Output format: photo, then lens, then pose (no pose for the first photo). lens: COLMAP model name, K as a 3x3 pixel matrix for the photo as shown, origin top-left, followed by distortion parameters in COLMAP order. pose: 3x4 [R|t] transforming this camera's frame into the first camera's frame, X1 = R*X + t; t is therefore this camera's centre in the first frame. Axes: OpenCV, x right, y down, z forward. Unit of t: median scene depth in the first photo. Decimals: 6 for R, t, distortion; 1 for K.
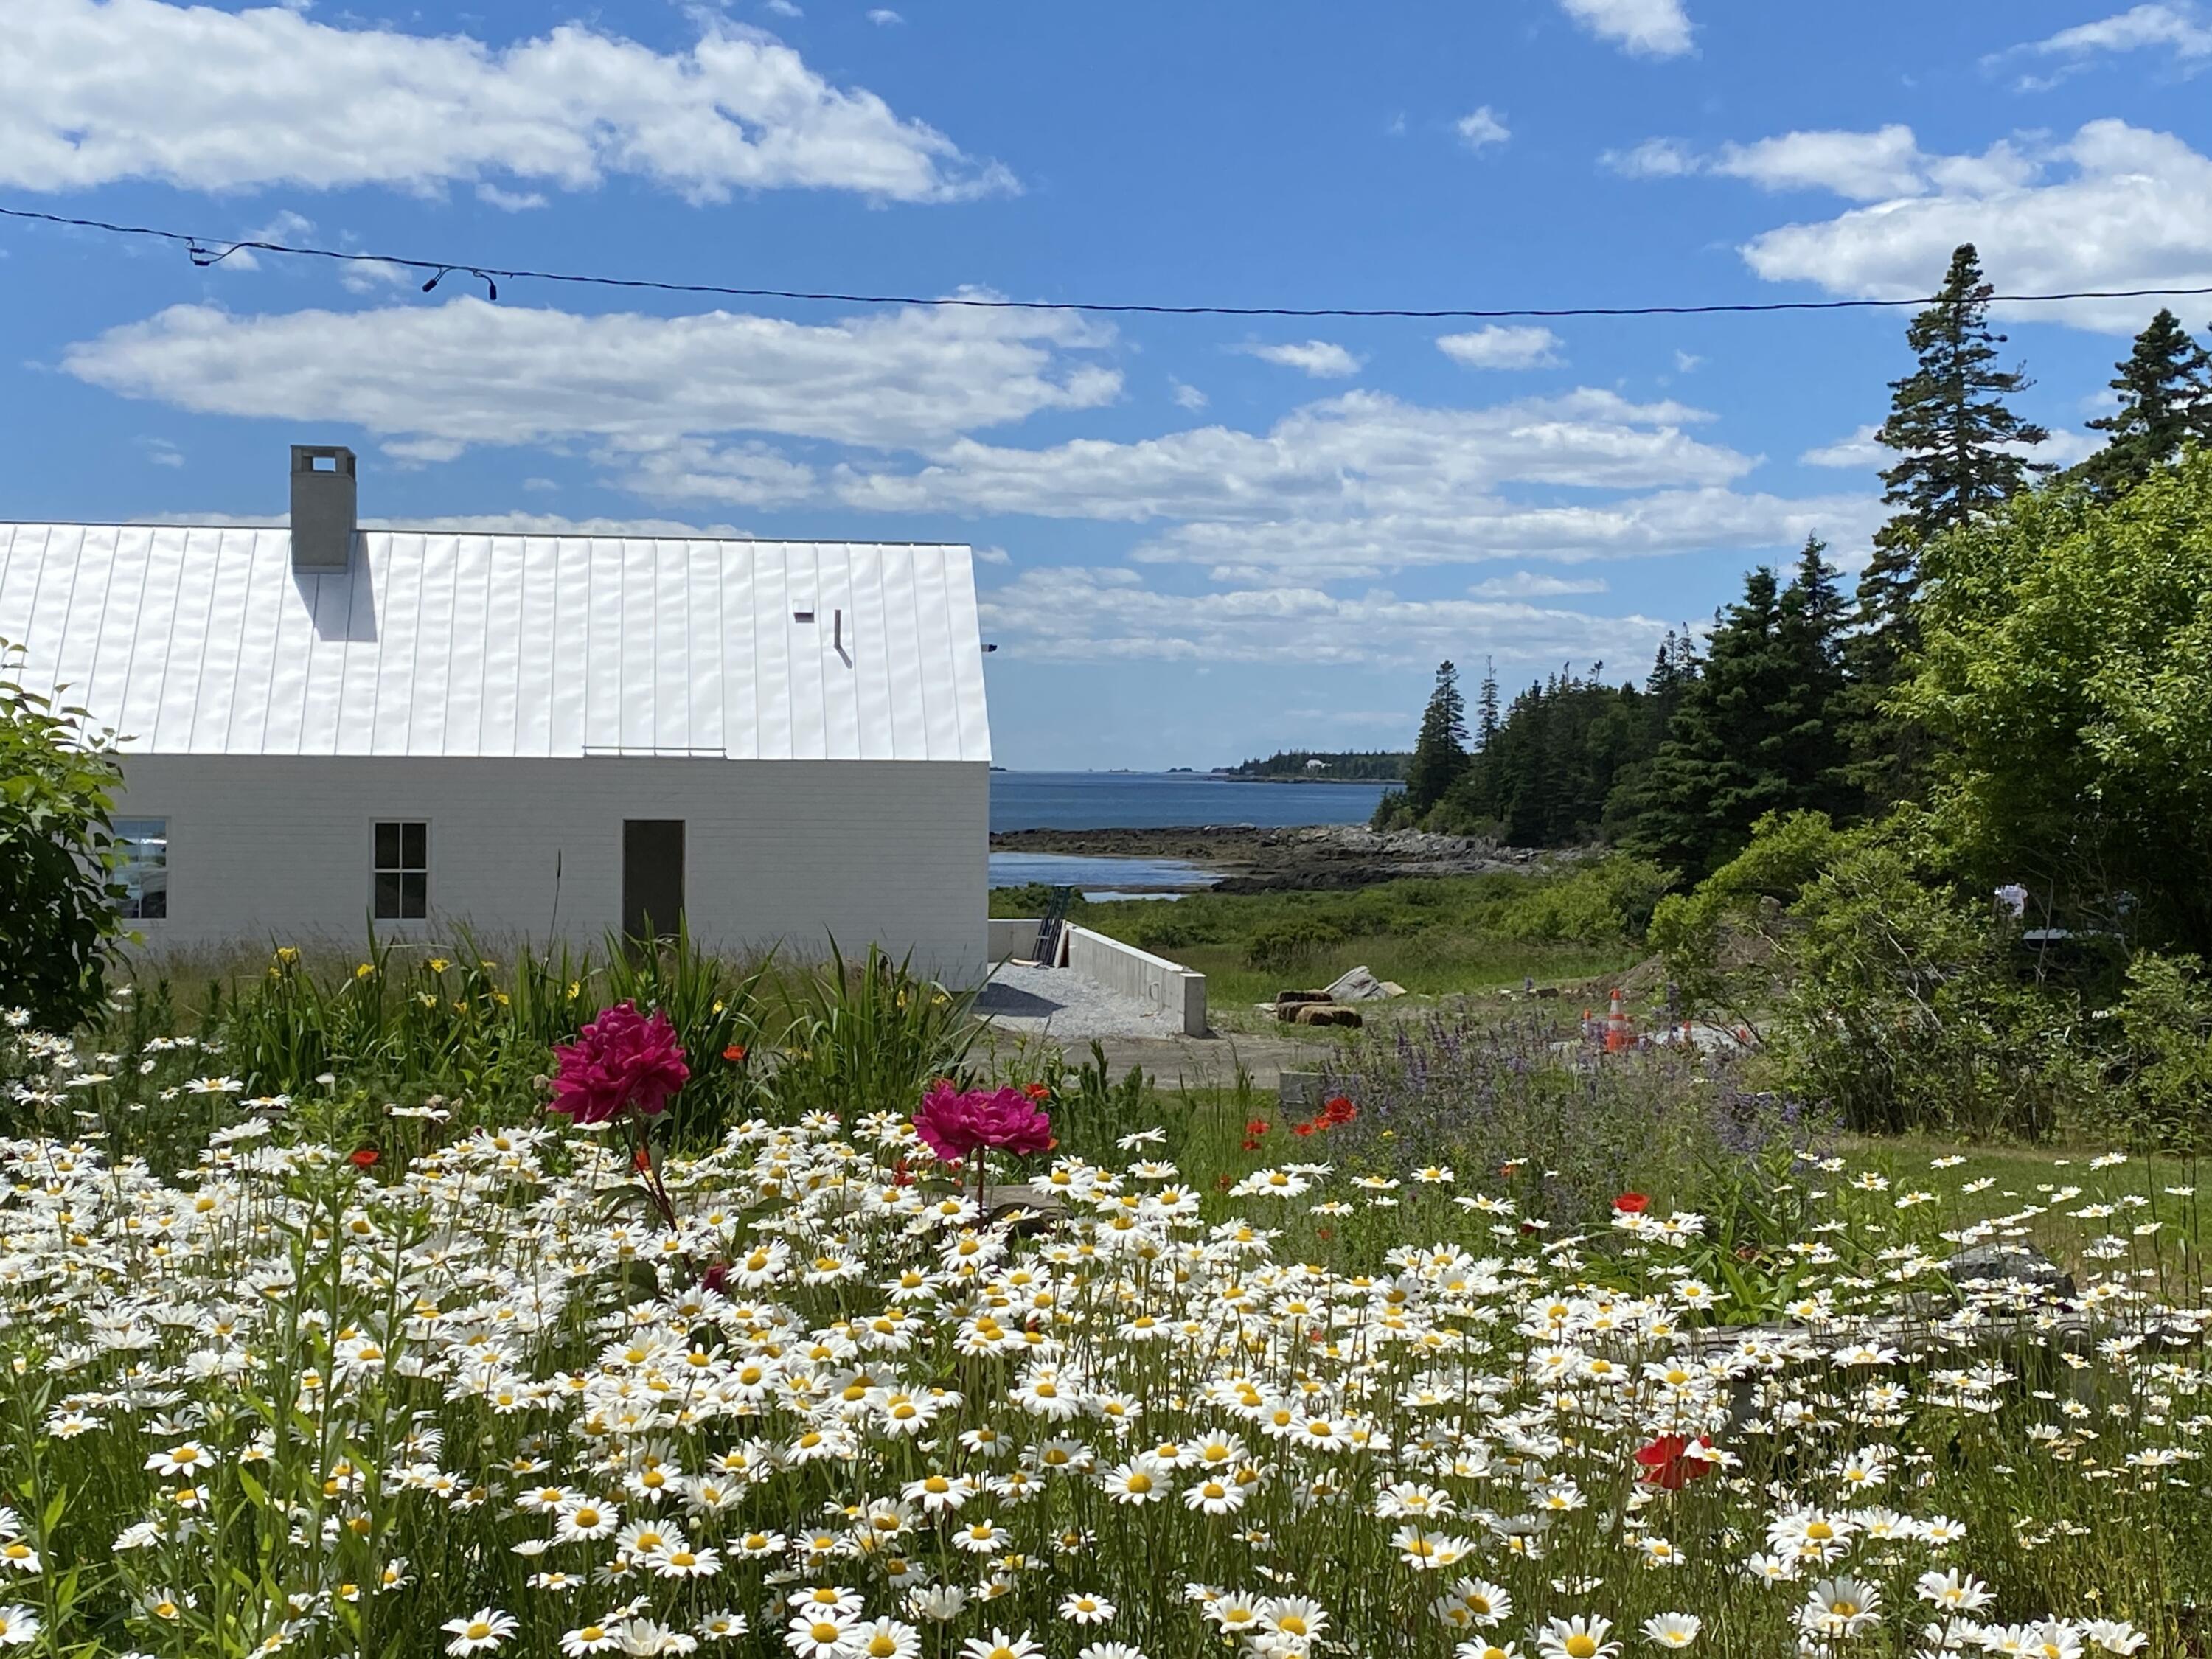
lens RADIAL K [[3125.3, 0, 1106.0], [0, 3125.3, 829.5], [0, 0, 1]] dist [0.053794, 0.060283]
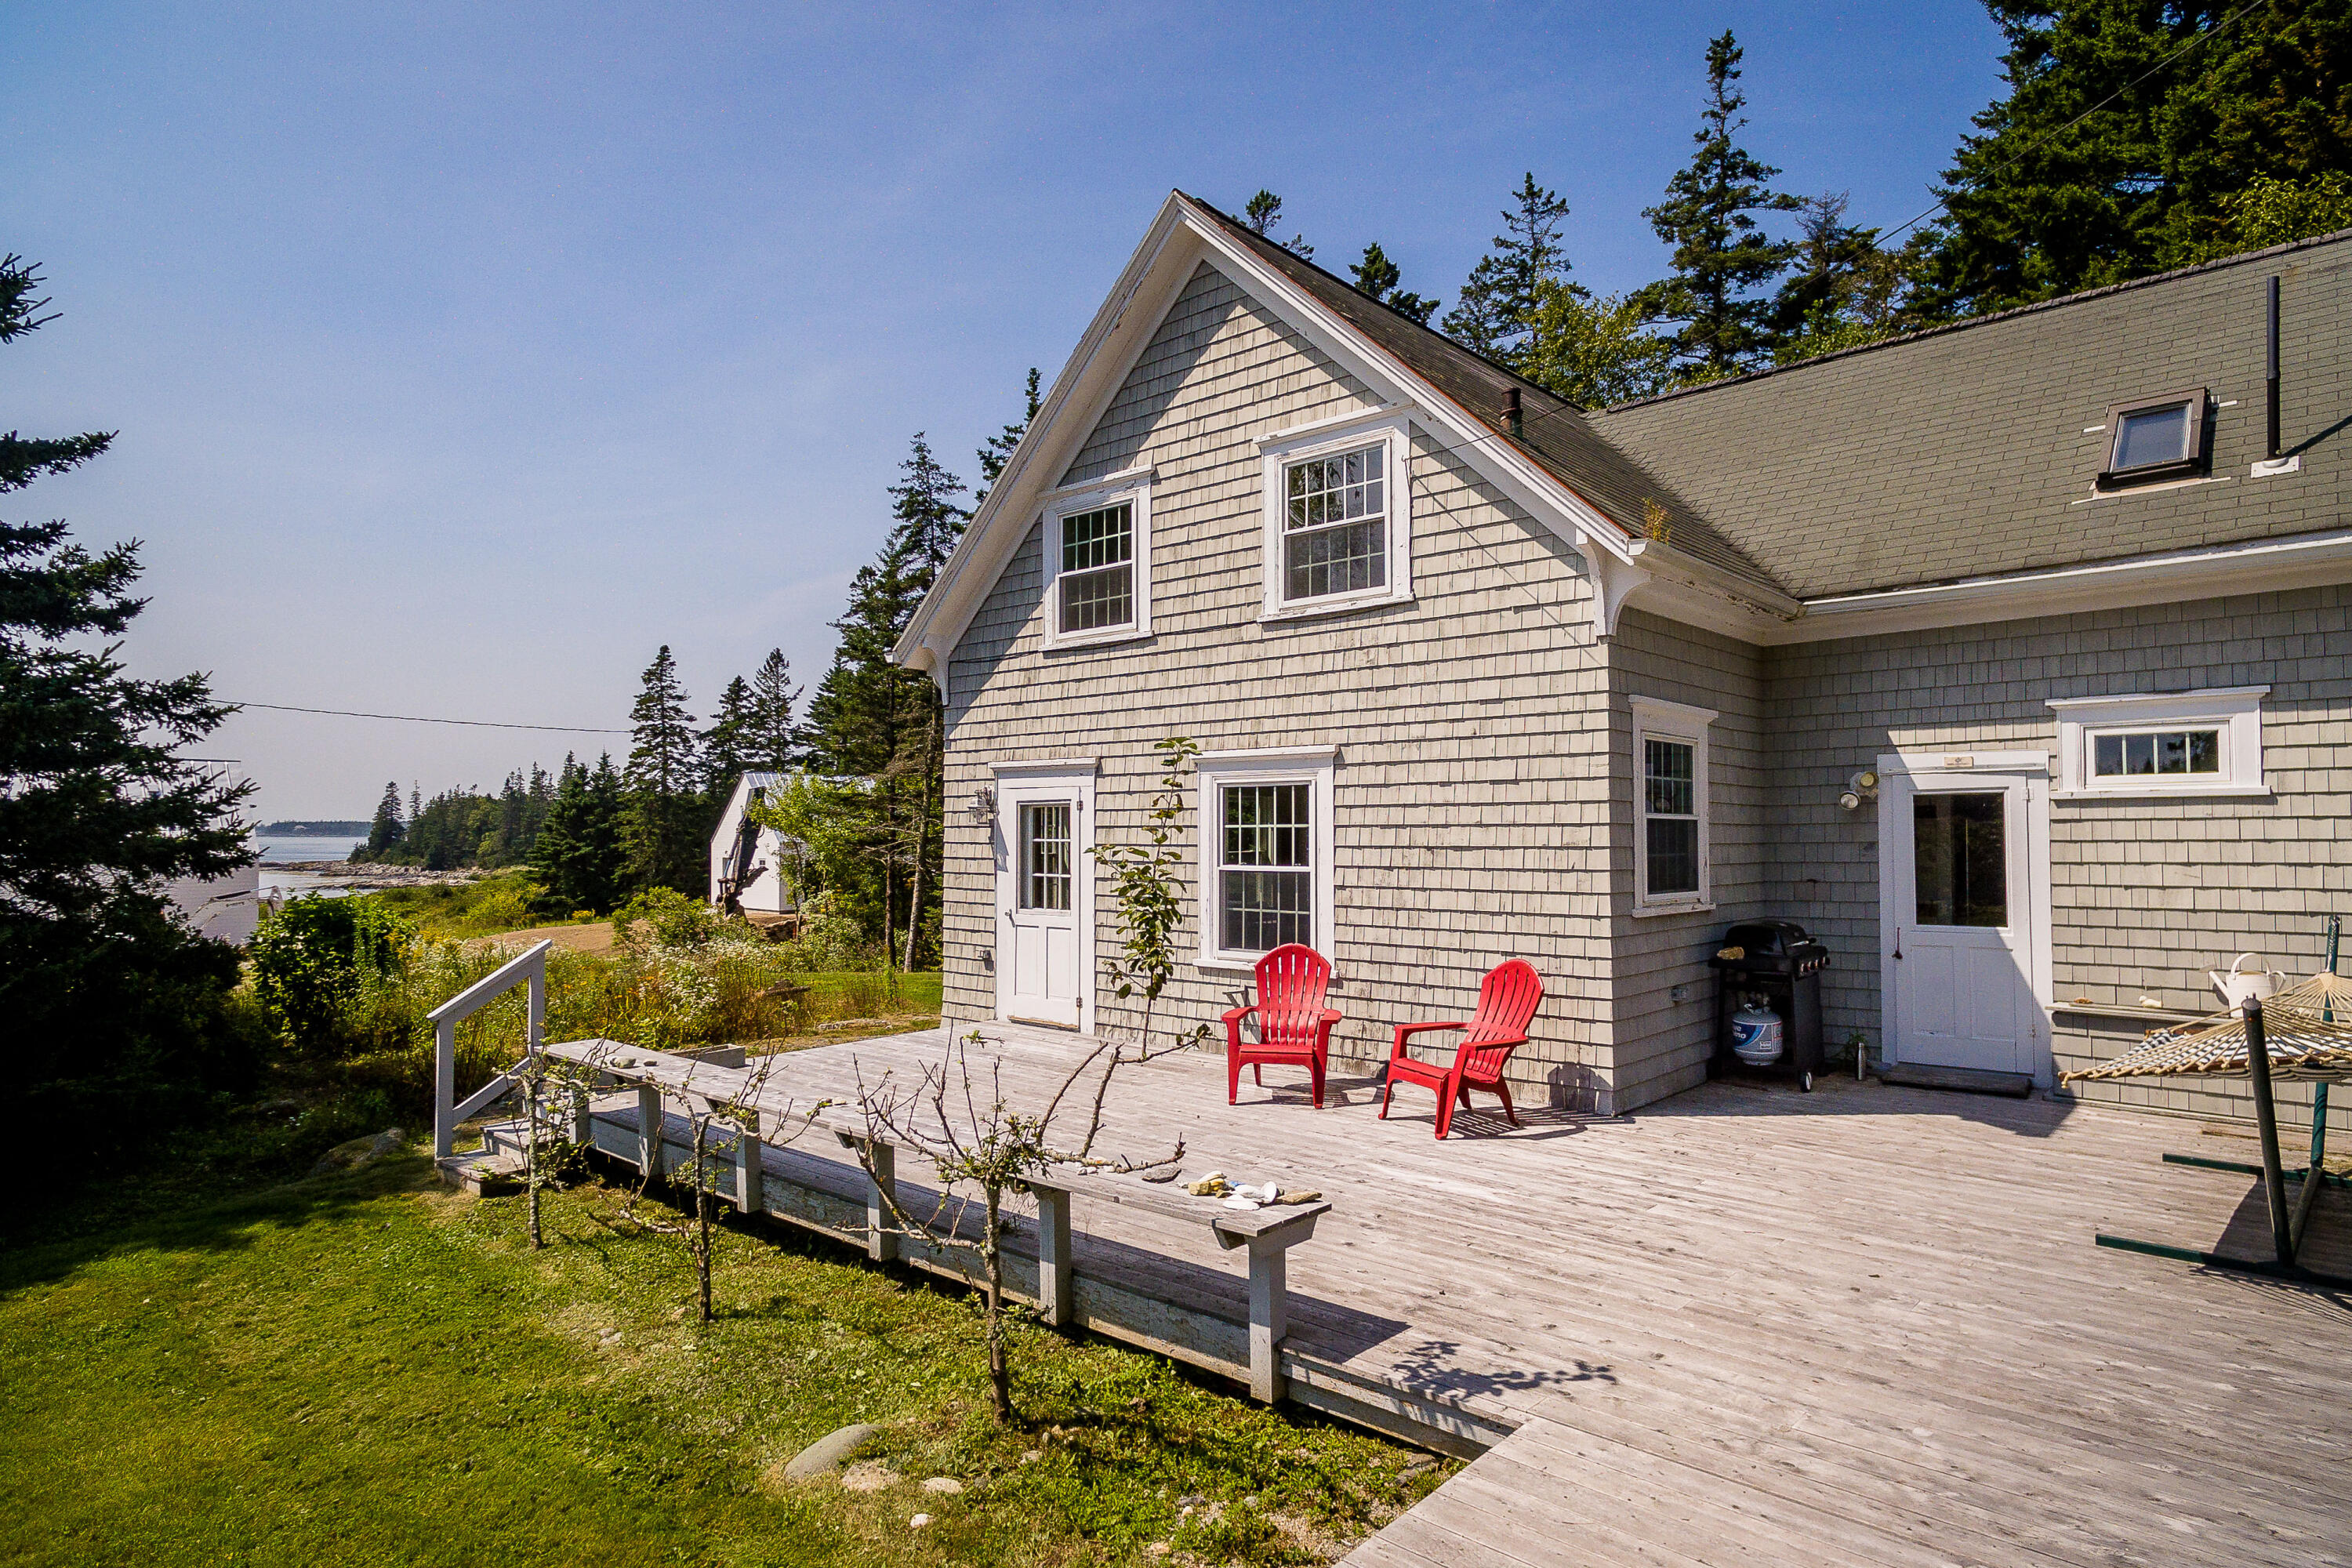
lens RADIAL K [[1313.7, 0, 1176.0], [0, 1313.7, 784.0], [0, 0, 1]] dist [0.006420, 0.003120]
pose [[0.793732, 0.010560, 0.608176, -0.056170], [0.020491, 0.998818, -0.044085, -0.012221], [-0.607923, 0.047454, 0.792577, -0.131367]]
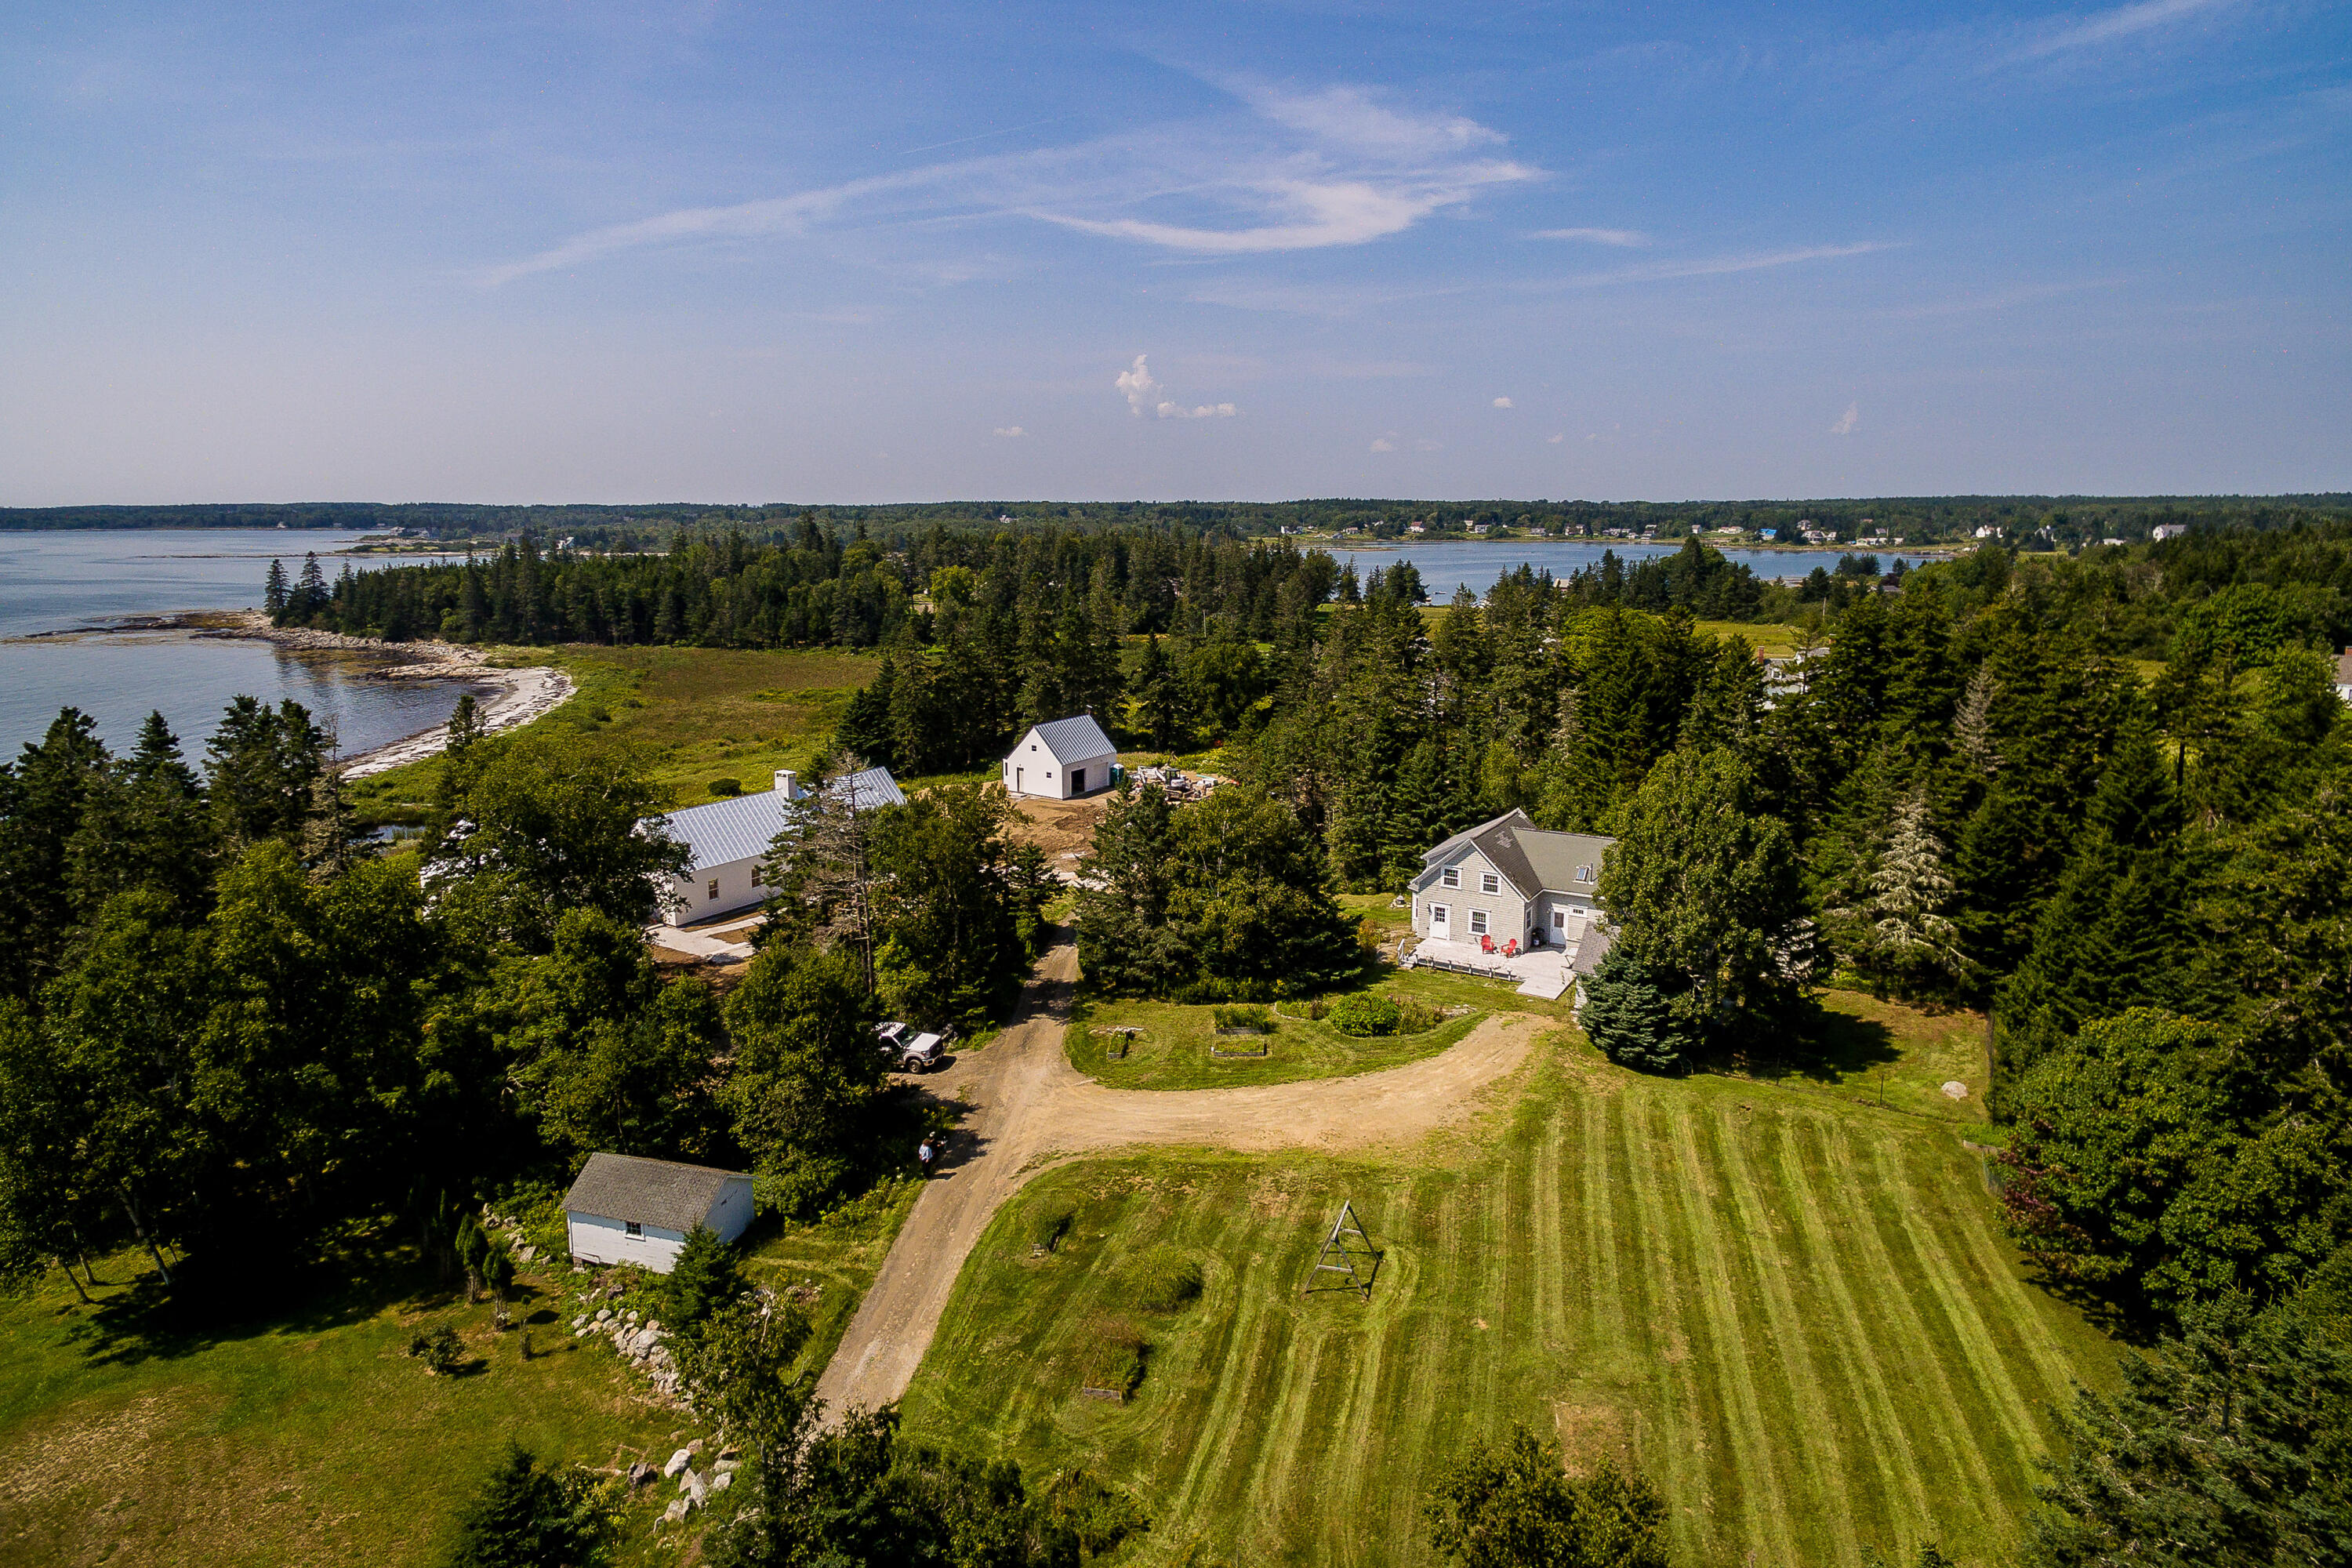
lens RADIAL K [[1311.2, 0, 1172.4], [0, 1311.2, 693.0], [0, 0, 1]] dist [0.010720, 0.000255]
pose [[0.676584, -0.112660, 0.727696, -0.830278], [0.021305, 0.990808, 0.133585, -0.317689], [-0.736057, -0.074878, 0.672766, -0.520366]]
